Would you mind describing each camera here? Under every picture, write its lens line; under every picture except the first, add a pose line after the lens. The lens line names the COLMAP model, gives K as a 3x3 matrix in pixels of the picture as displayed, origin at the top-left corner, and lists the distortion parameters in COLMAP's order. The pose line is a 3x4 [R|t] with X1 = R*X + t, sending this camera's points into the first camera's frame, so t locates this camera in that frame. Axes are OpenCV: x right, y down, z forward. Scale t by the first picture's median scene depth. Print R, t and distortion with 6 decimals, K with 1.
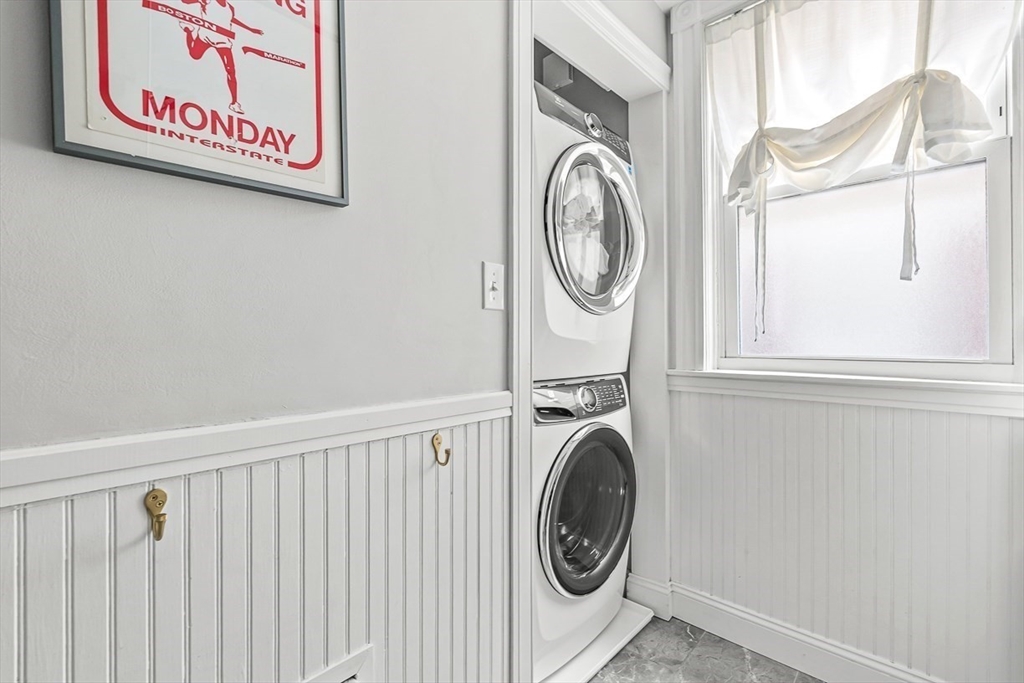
lens RADIAL K [[458.8, 0, 514.4], [0, 458.8, 338.0], [0, 0, 1]] dist [-0.002849, 0.000453]
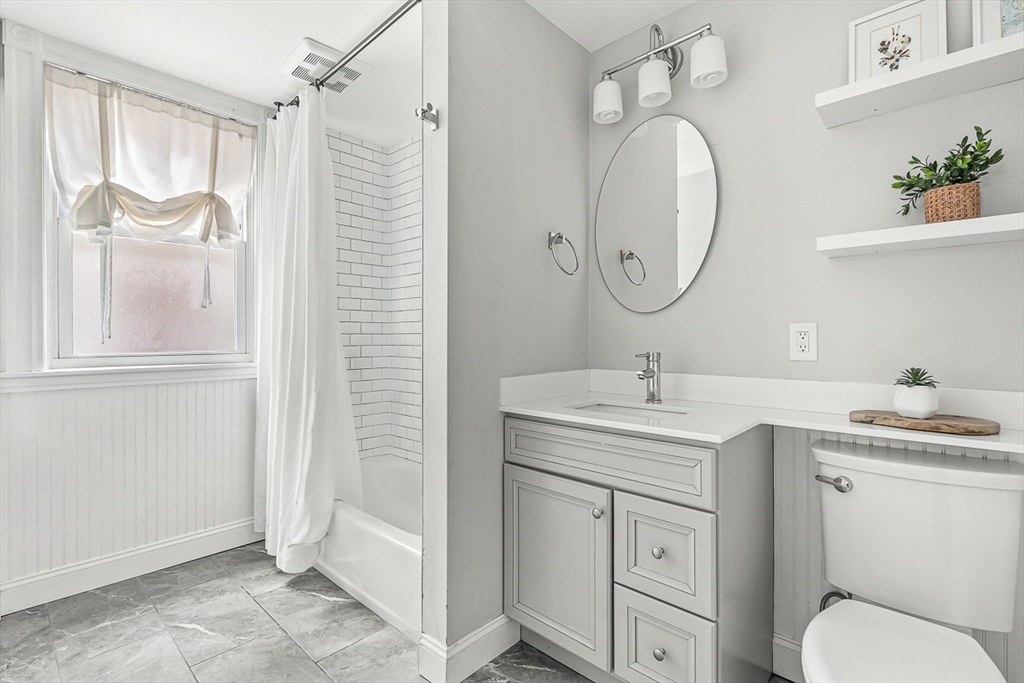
lens RADIAL K [[458.8, 0, 514.4], [0, 458.8, 338.0], [0, 0, 1]] dist [-0.002849, 0.000453]
pose [[-0.004235, 0.003600, 0.999985, -0.792199], [0.002057, 0.999991, -0.003591, -0.002066], [-0.999989, 0.002041, -0.004242, -0.157508]]
